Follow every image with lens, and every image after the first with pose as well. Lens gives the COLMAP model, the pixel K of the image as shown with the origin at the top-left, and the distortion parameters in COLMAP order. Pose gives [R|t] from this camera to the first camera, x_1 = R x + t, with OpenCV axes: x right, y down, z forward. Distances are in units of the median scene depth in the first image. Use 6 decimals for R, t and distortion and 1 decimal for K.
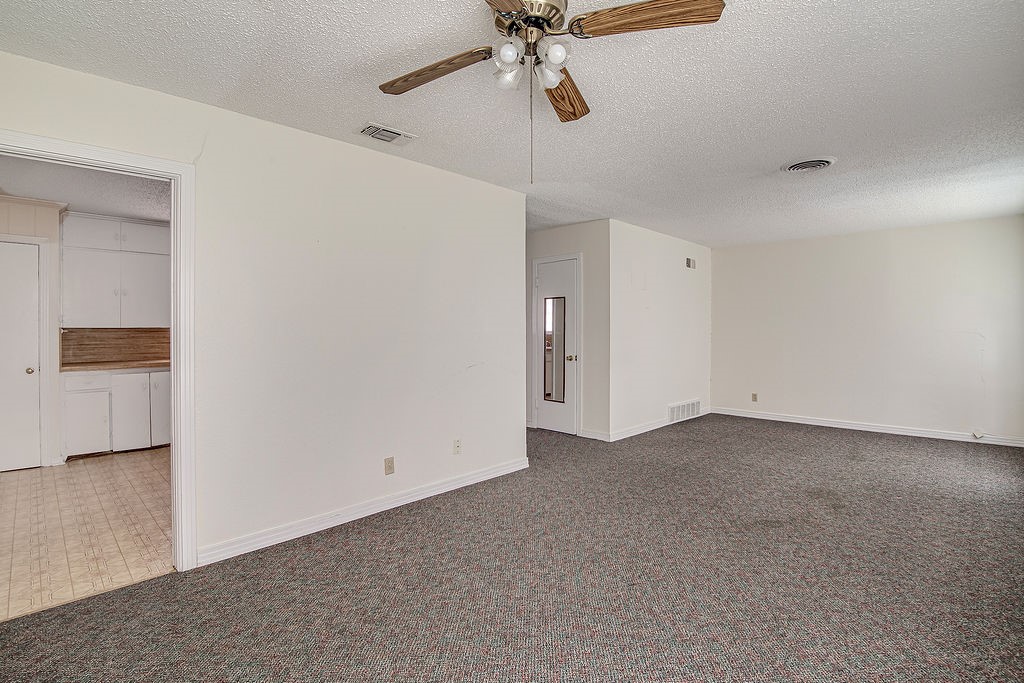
lens RADIAL K [[489.6, 0, 509.3], [0, 489.6, 326.4], [0, 0, 1]] dist [-0.027337, -0.002010]
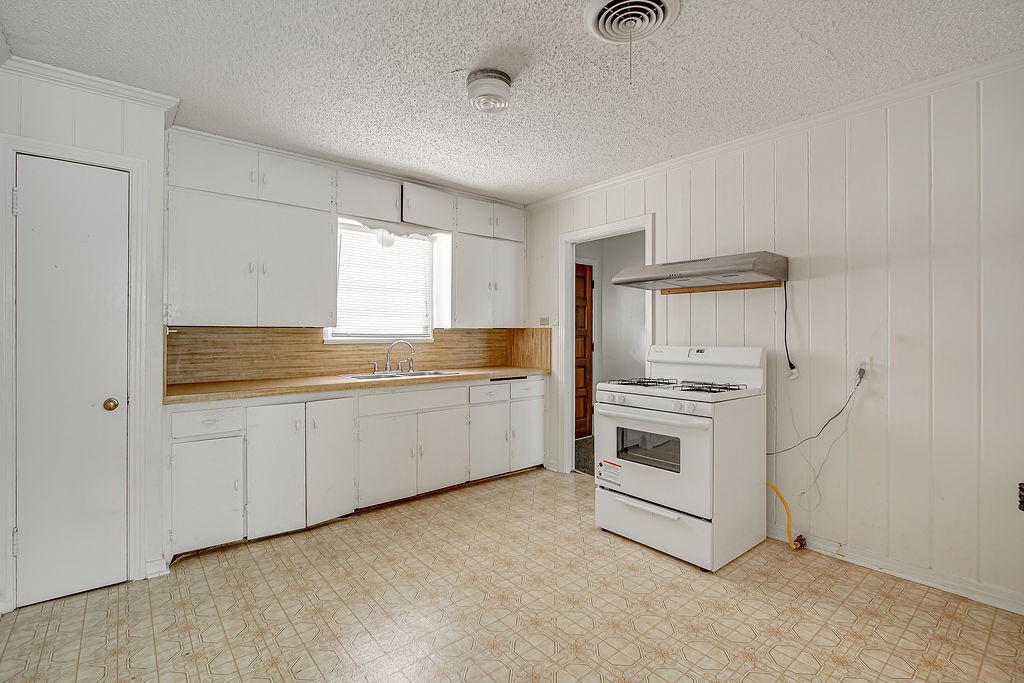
lens RADIAL K [[481.8, 0, 511.3], [0, 481.8, 326.1], [0, 0, 1]] dist [0.005249, -0.000465]
pose [[0.994564, 0.001570, -0.104115, -0.439800], [-0.002713, 0.999938, -0.010832, 0.008405], [0.104091, 0.011055, 0.994506, 0.439995]]
